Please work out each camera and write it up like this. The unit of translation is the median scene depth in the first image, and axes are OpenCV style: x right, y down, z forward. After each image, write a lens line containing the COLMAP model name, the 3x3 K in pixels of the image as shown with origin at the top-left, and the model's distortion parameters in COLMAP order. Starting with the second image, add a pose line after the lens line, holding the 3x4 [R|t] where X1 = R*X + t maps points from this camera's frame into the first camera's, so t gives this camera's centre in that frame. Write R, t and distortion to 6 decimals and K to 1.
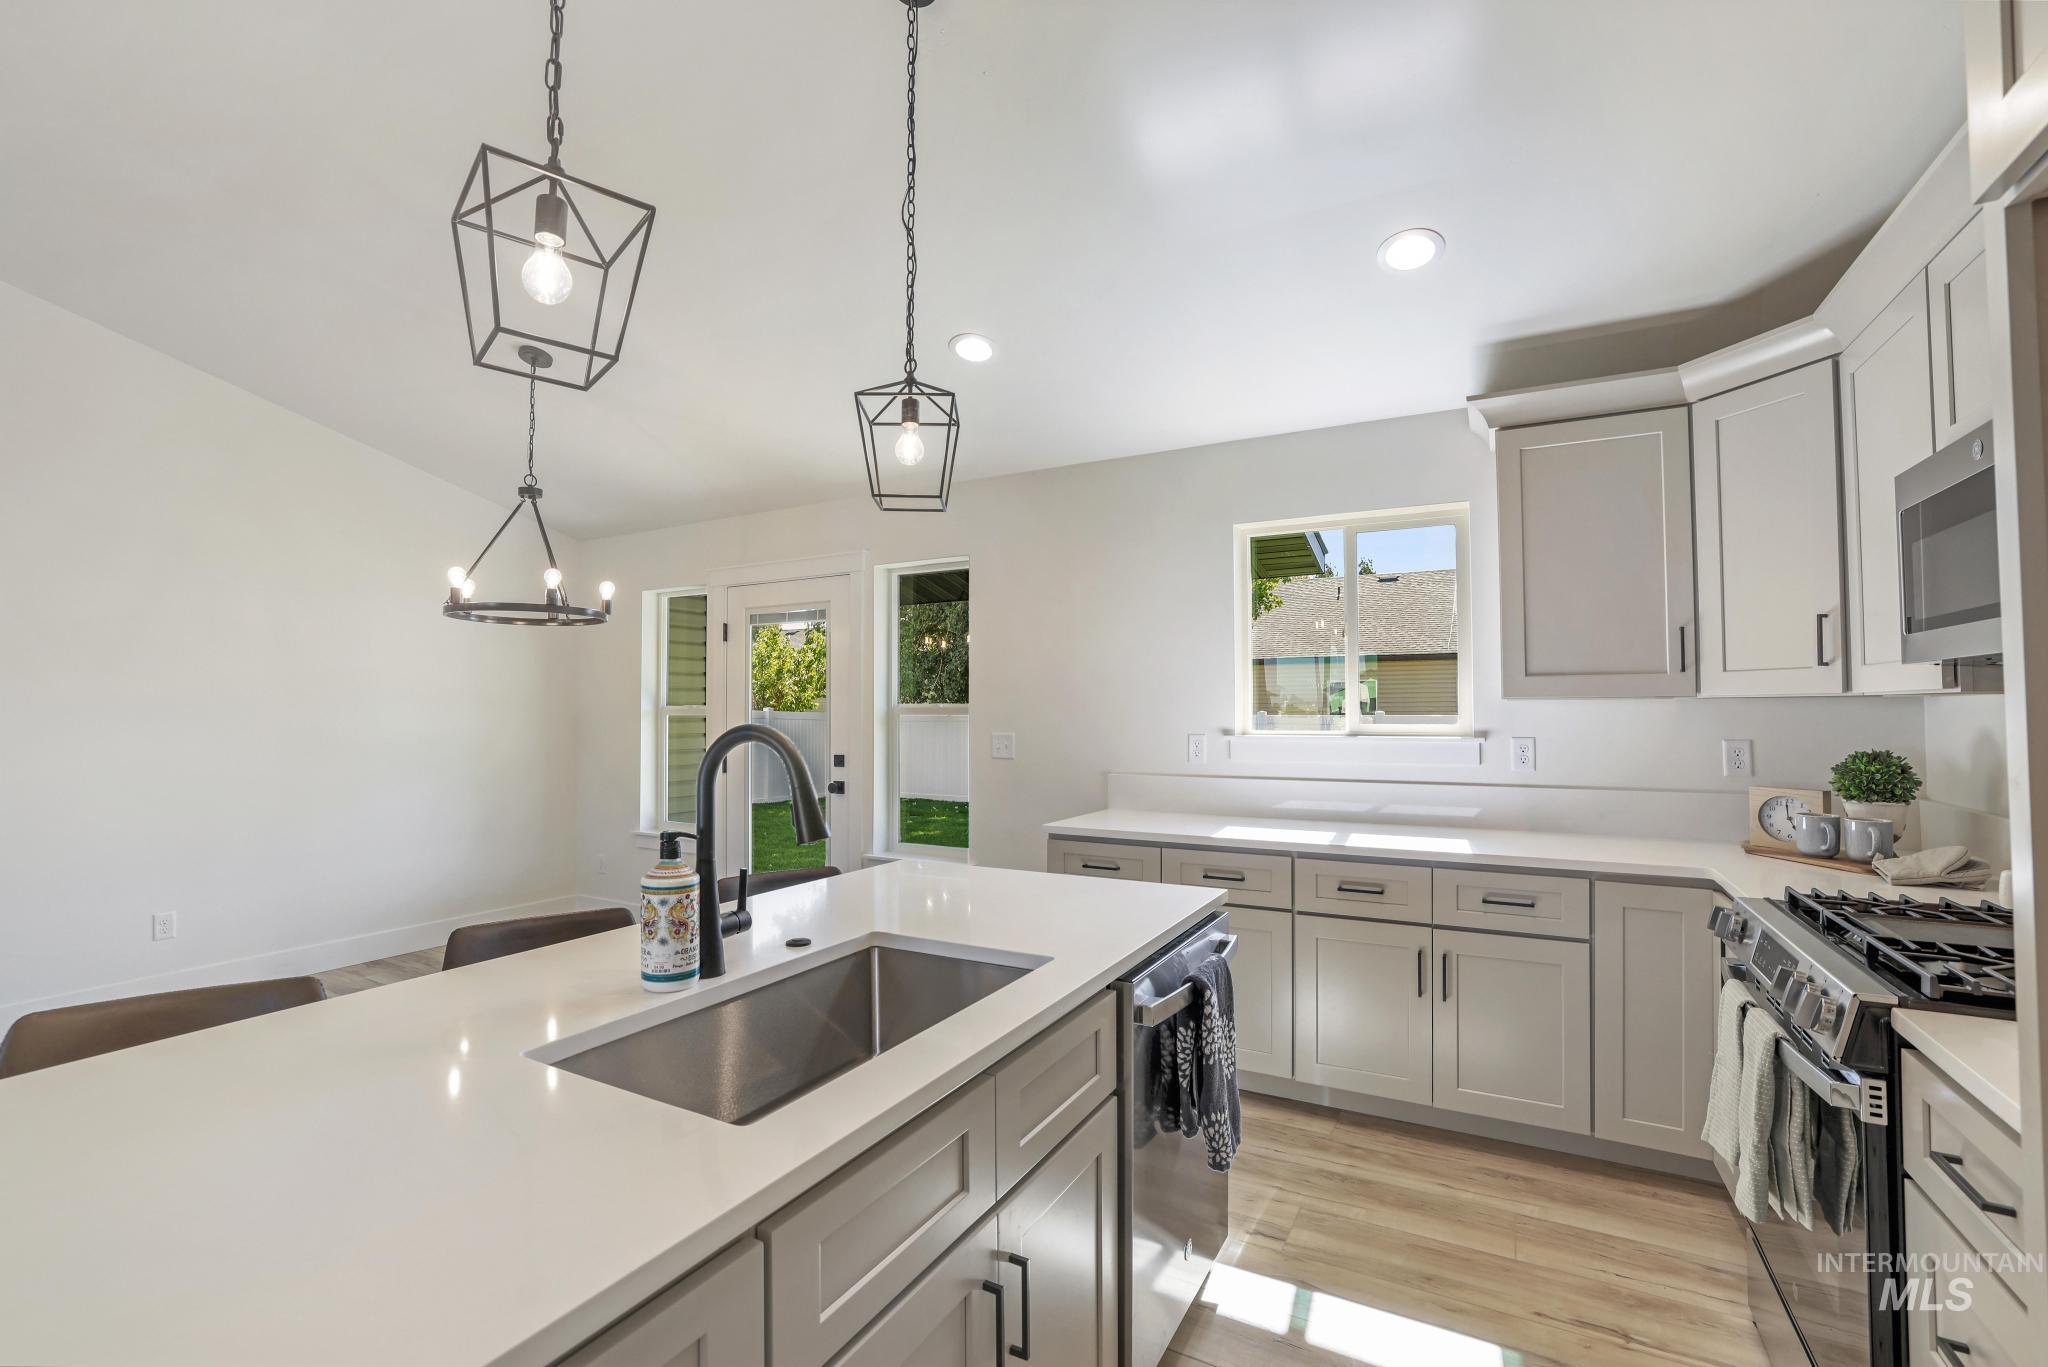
lens RADIAL K [[885.7, 0, 1017.3], [0, 885.7, 694.8], [0, 0, 1]] dist [-0.011246, 0.000085]
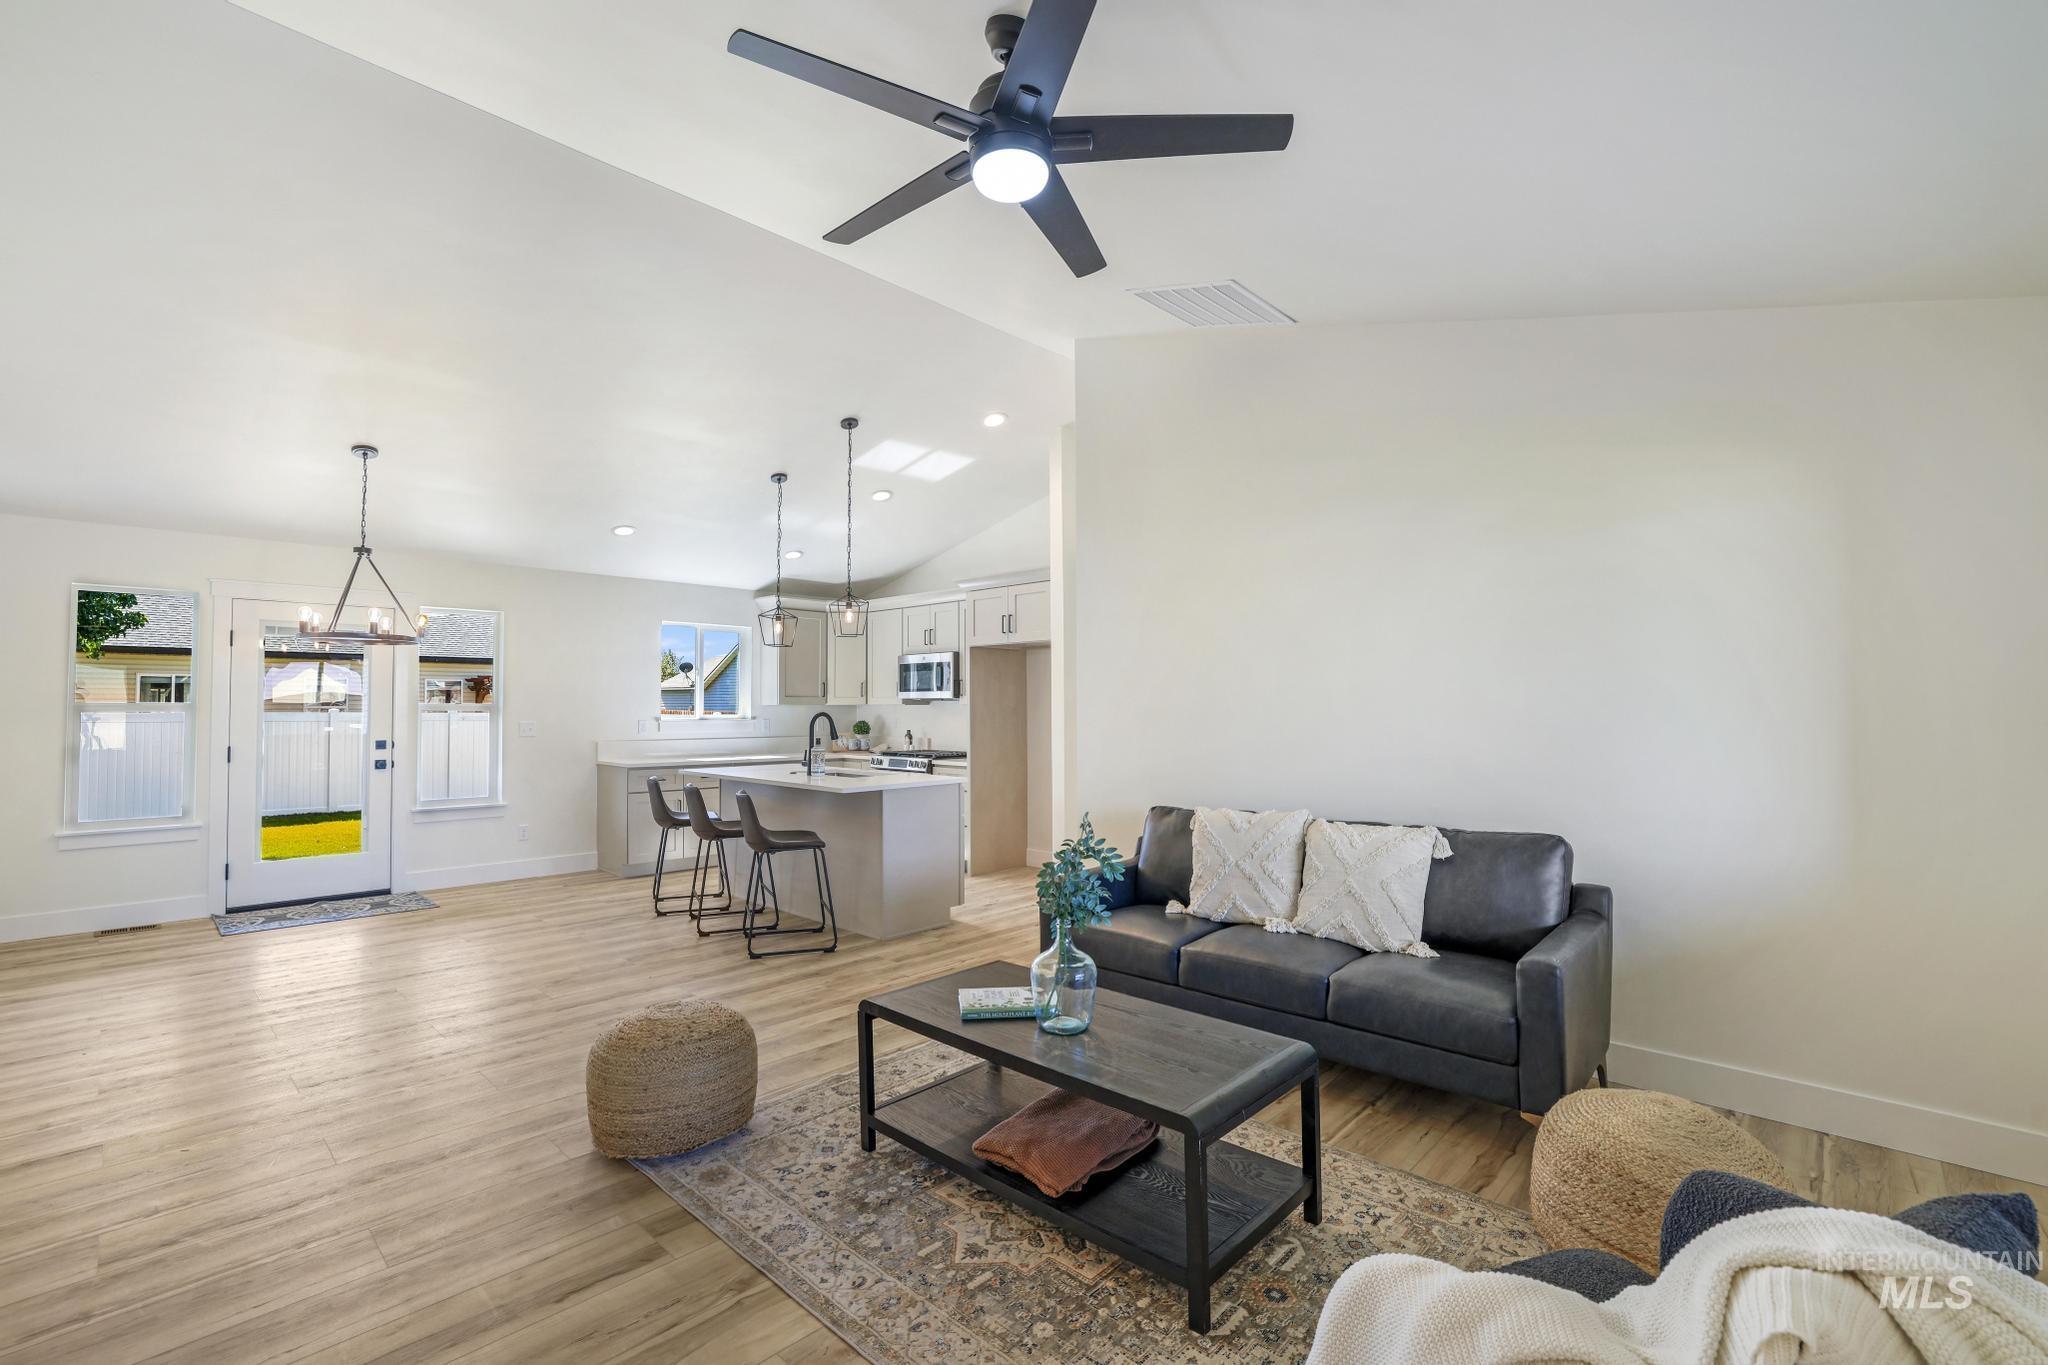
lens RADIAL K [[916.3, 0, 1010.5], [0, 916.3, 696.6], [0, 0, 1]] dist [-0.028868, 0.000158]
pose [[0.264357, 0.013155, 0.964335, -1.818951], [-0.019808, 0.999770, -0.008208, -0.008358], [-0.964221, -0.016932, 0.264557, -0.398603]]
